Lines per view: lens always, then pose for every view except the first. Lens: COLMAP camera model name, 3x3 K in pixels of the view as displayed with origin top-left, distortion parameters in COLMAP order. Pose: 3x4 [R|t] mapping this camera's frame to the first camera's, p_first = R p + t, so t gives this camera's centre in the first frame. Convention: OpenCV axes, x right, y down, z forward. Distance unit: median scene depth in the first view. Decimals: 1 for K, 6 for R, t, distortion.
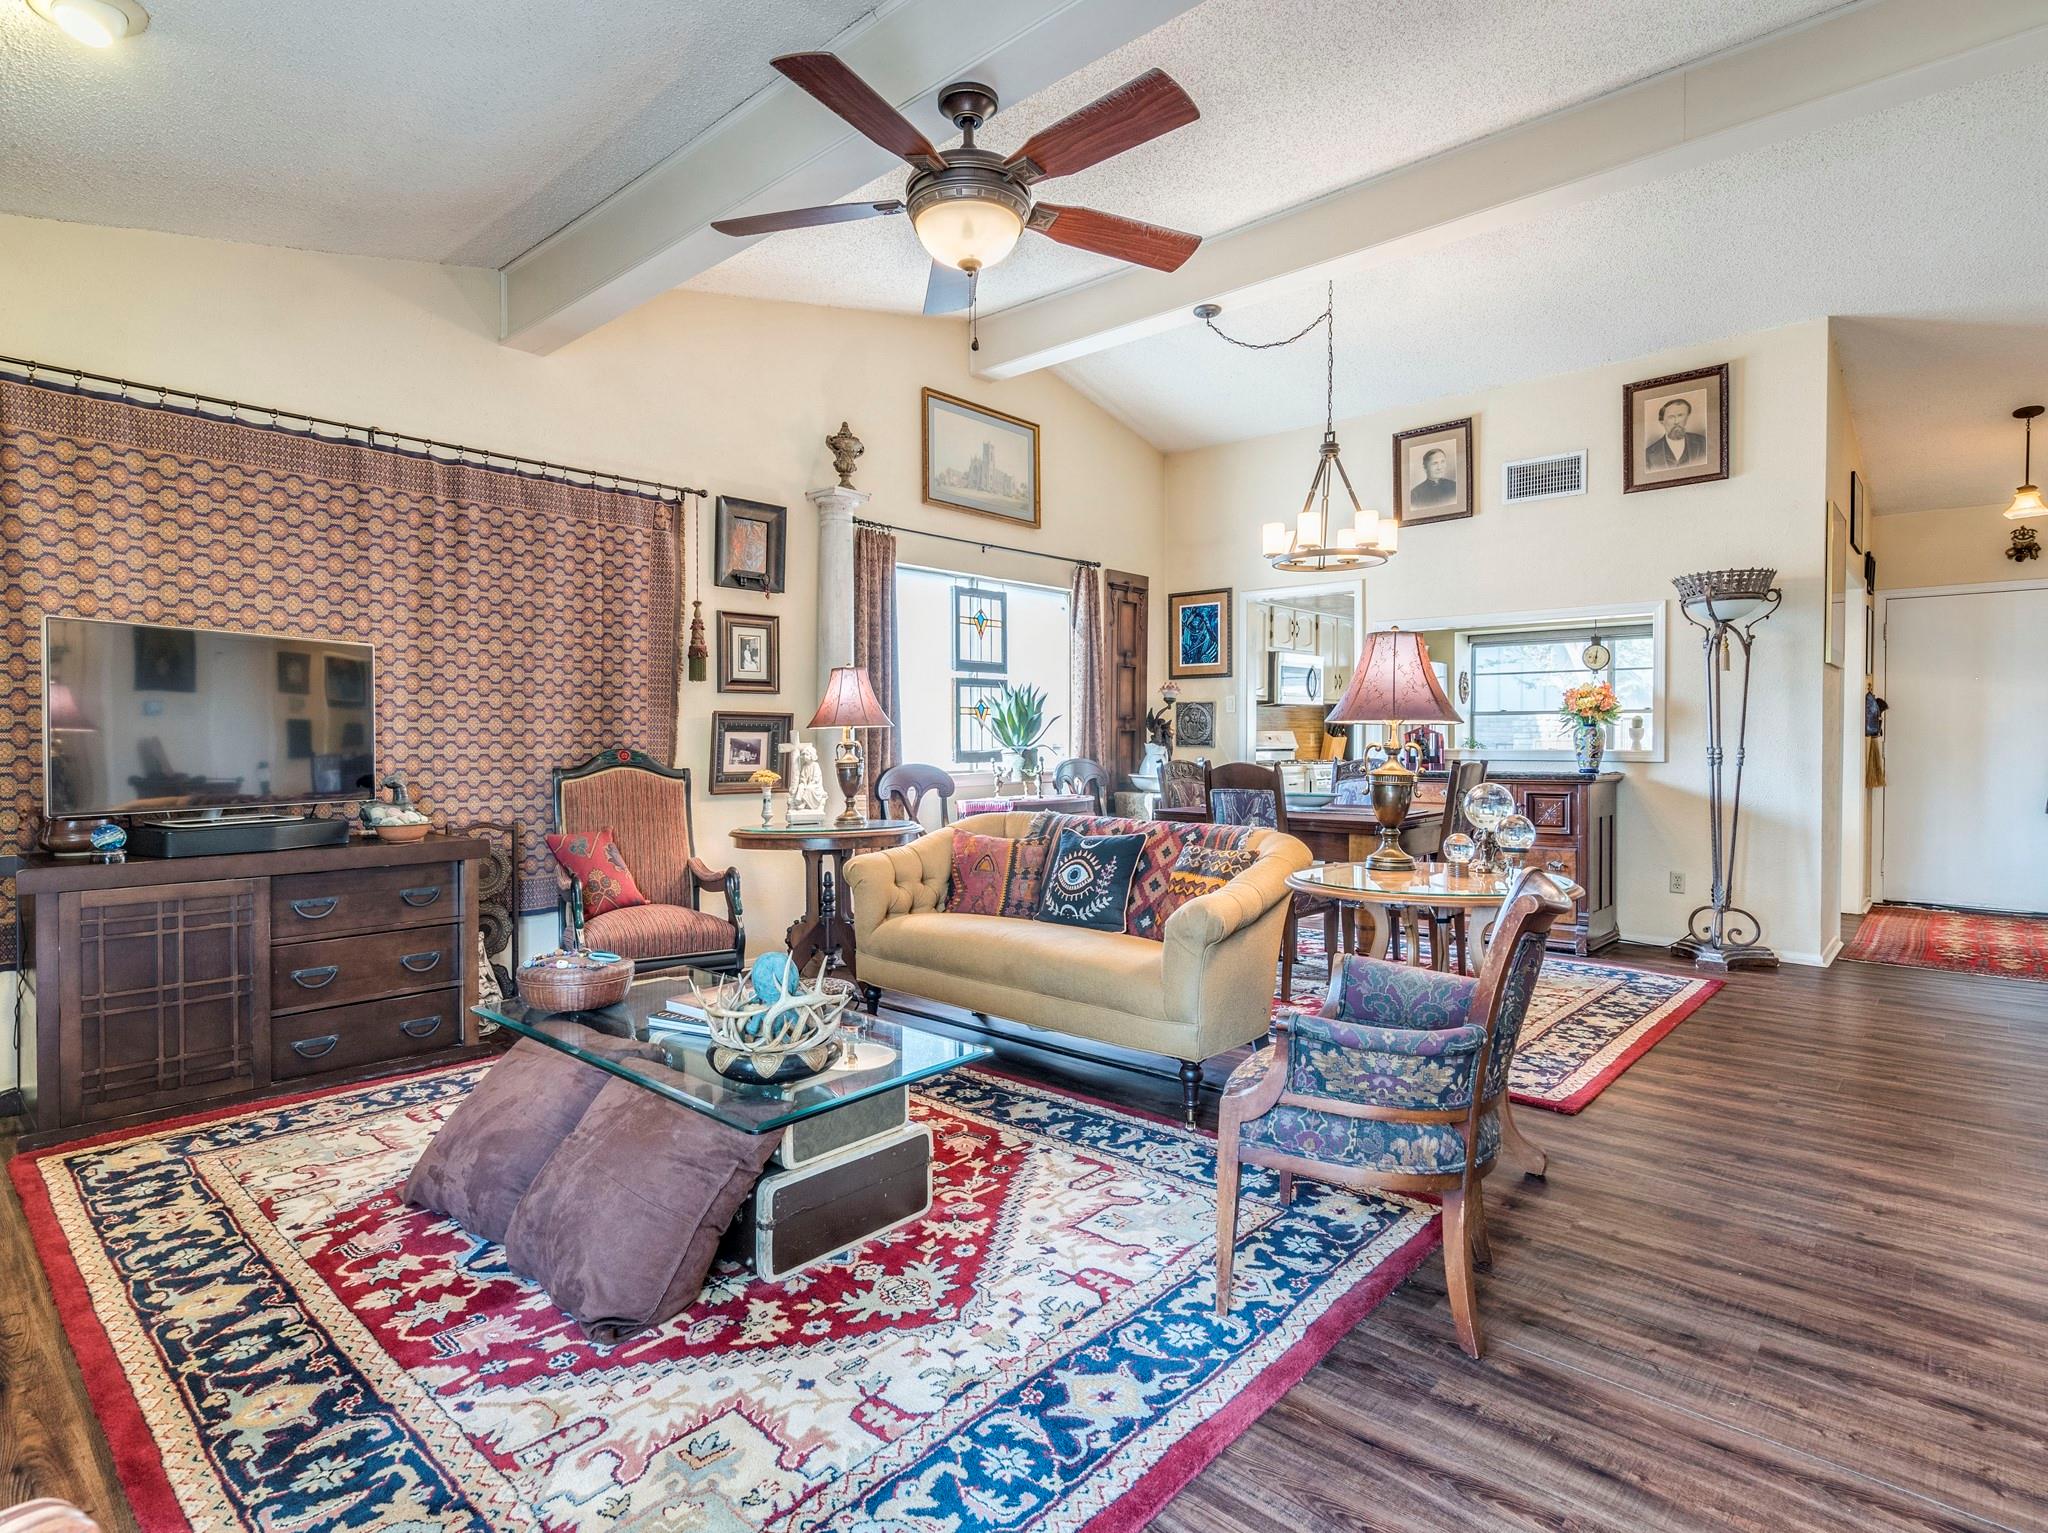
lens RADIAL K [[1068.5, 0, 1010.6], [0, 1068.5, 757.7], [0, 0, 1]] dist [-0.008164, 0.005881]
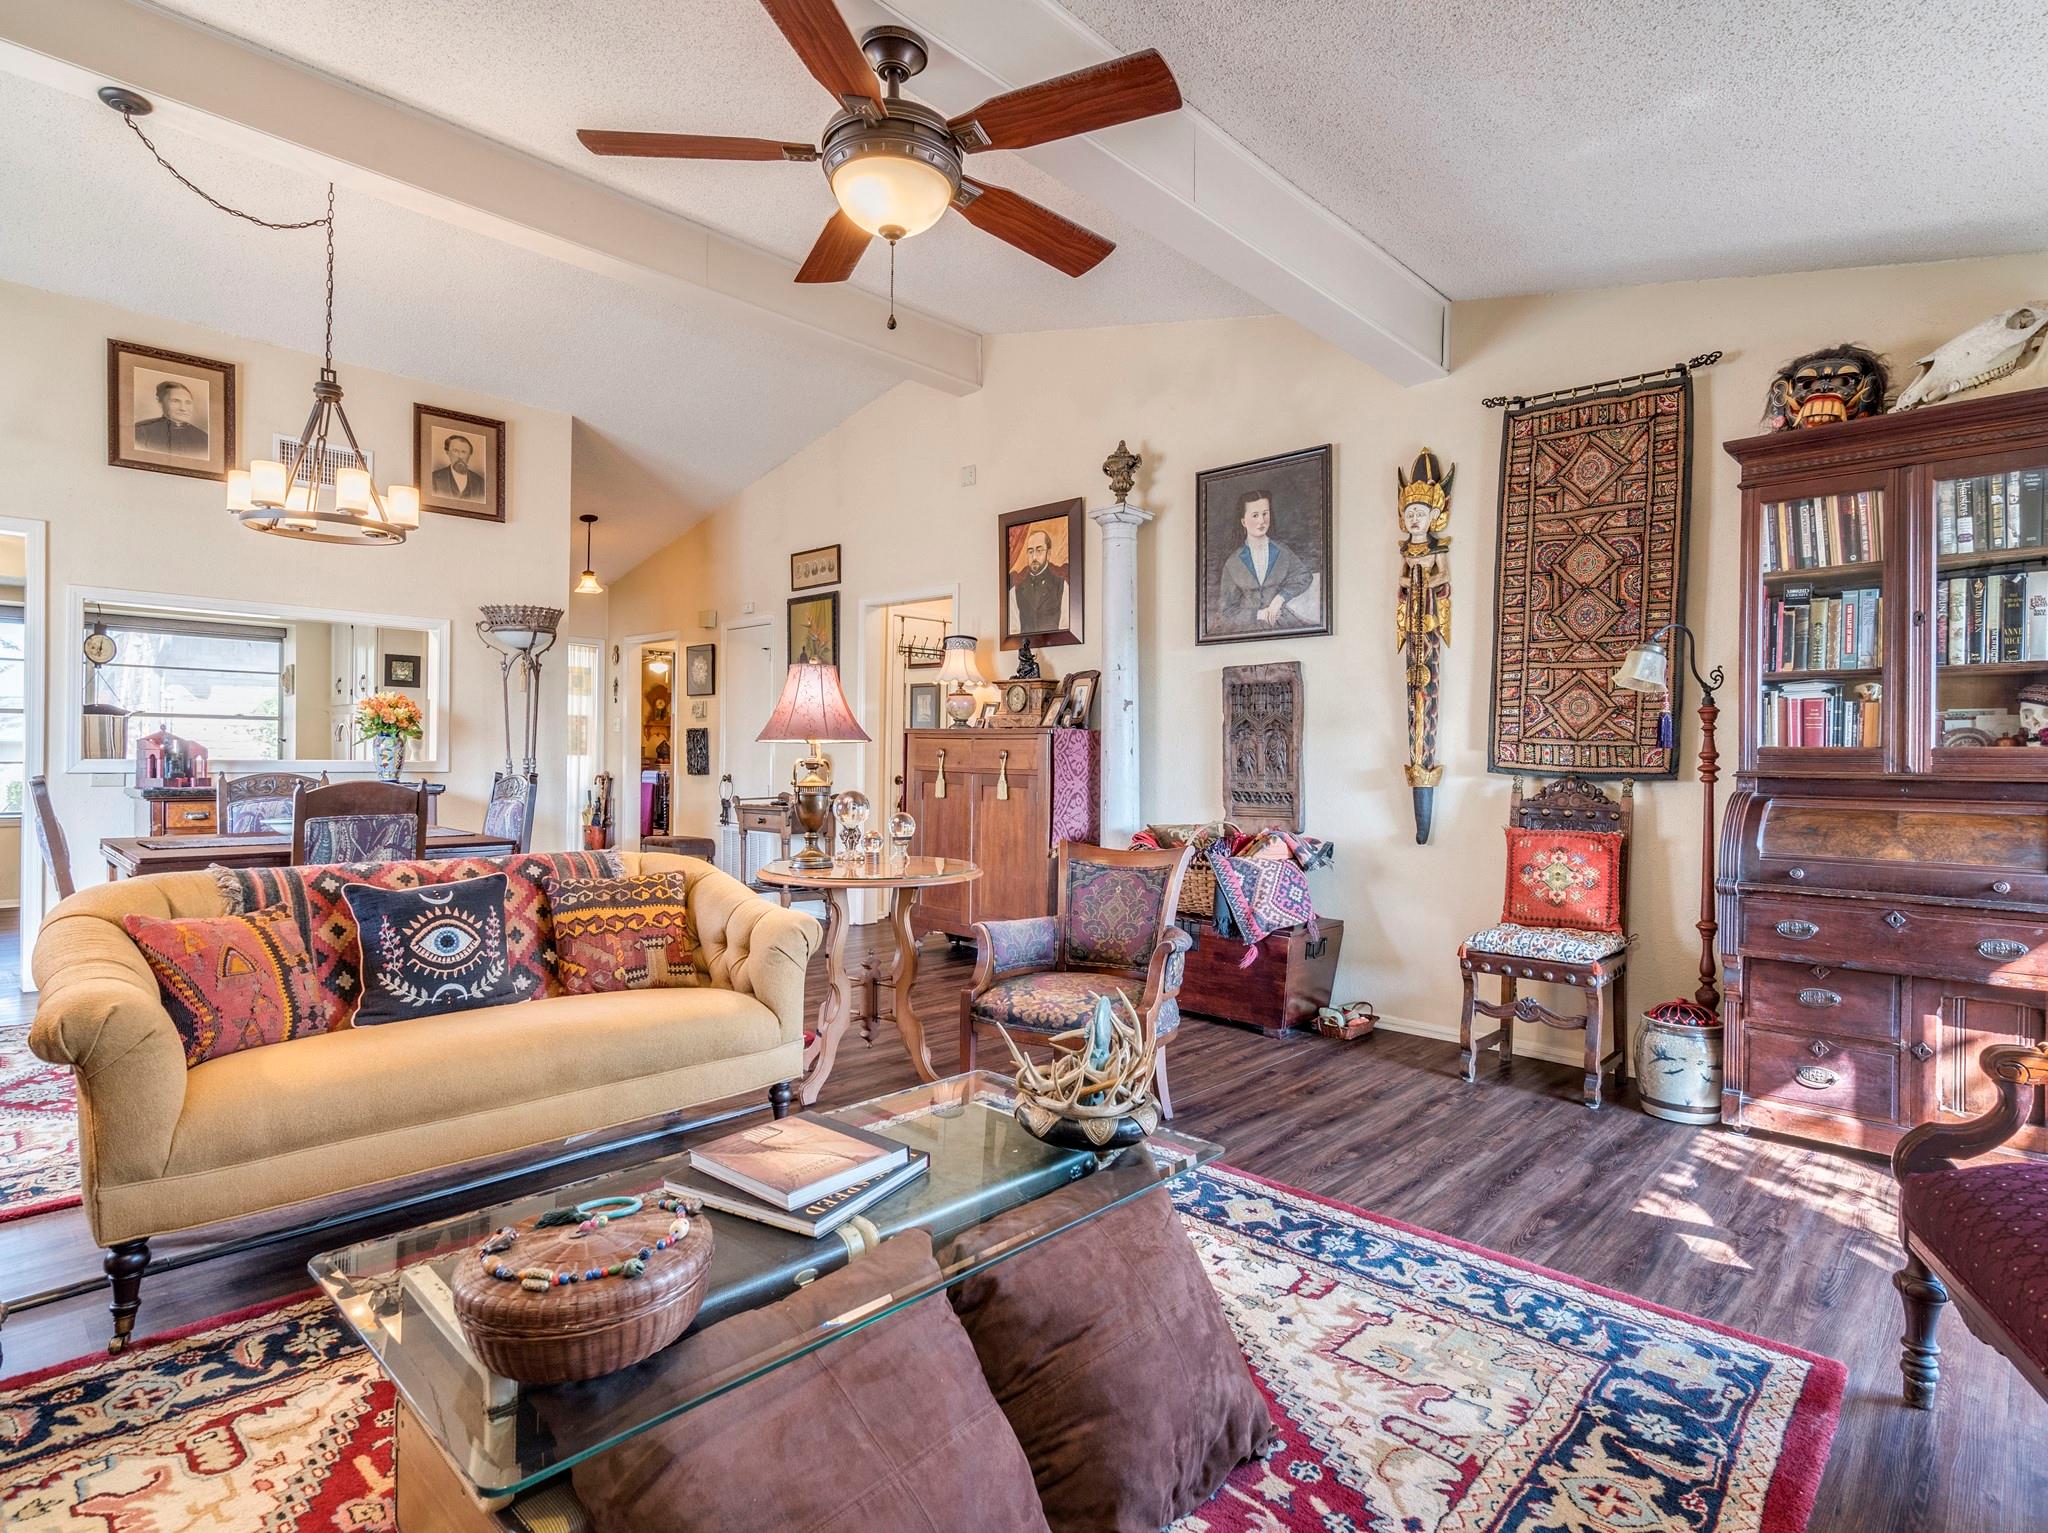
lens RADIAL K [[1068.5, 0, 1018.0], [0, 1068.5, 757.3], [0, 0, 1]] dist [-0.008164, 0.005881]
pose [[0.021747, -0.001747, 0.999762, -0.611601], [0.007151, 0.999973, 0.001592, -0.011453], [-0.999738, 0.007115, 0.021759, 0.570543]]
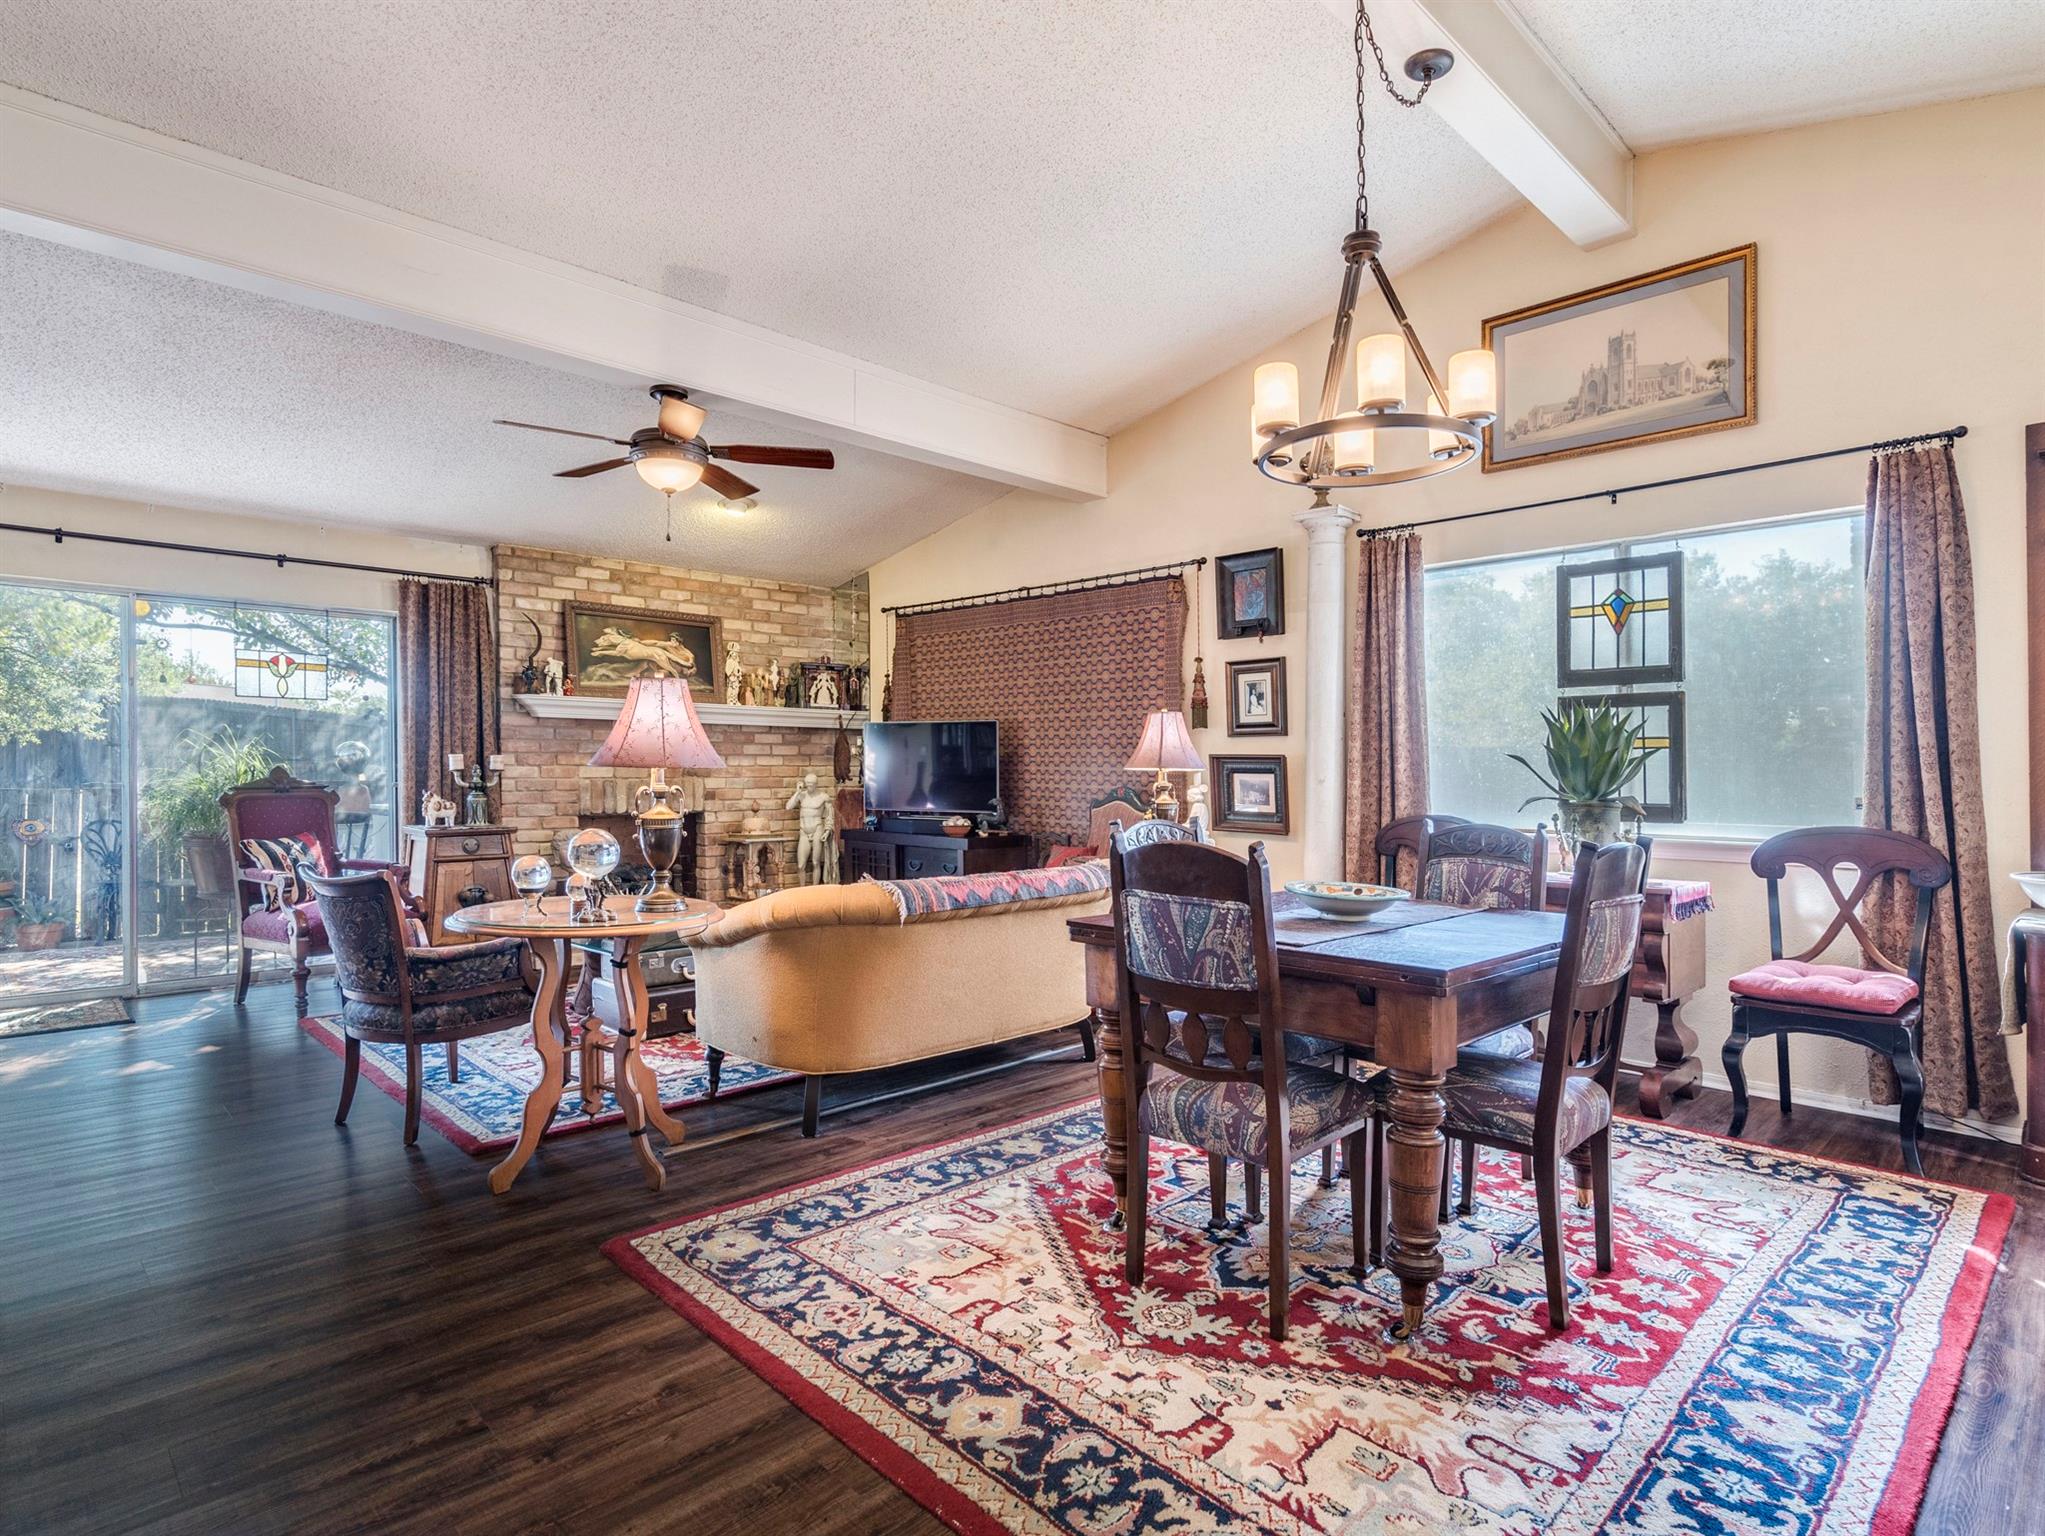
lens RADIAL K [[1066.9, 0, 1022.8], [0, 1066.9, 792.1], [0, 0, 1]] dist [-0.008164, 0.005881]
pose [[-0.041606, 0.022671, -0.998877, 1.020767], [-0.027185, 0.999347, 0.023814, -0.031569], [0.998764, 0.028145, -0.040962, 1.043013]]
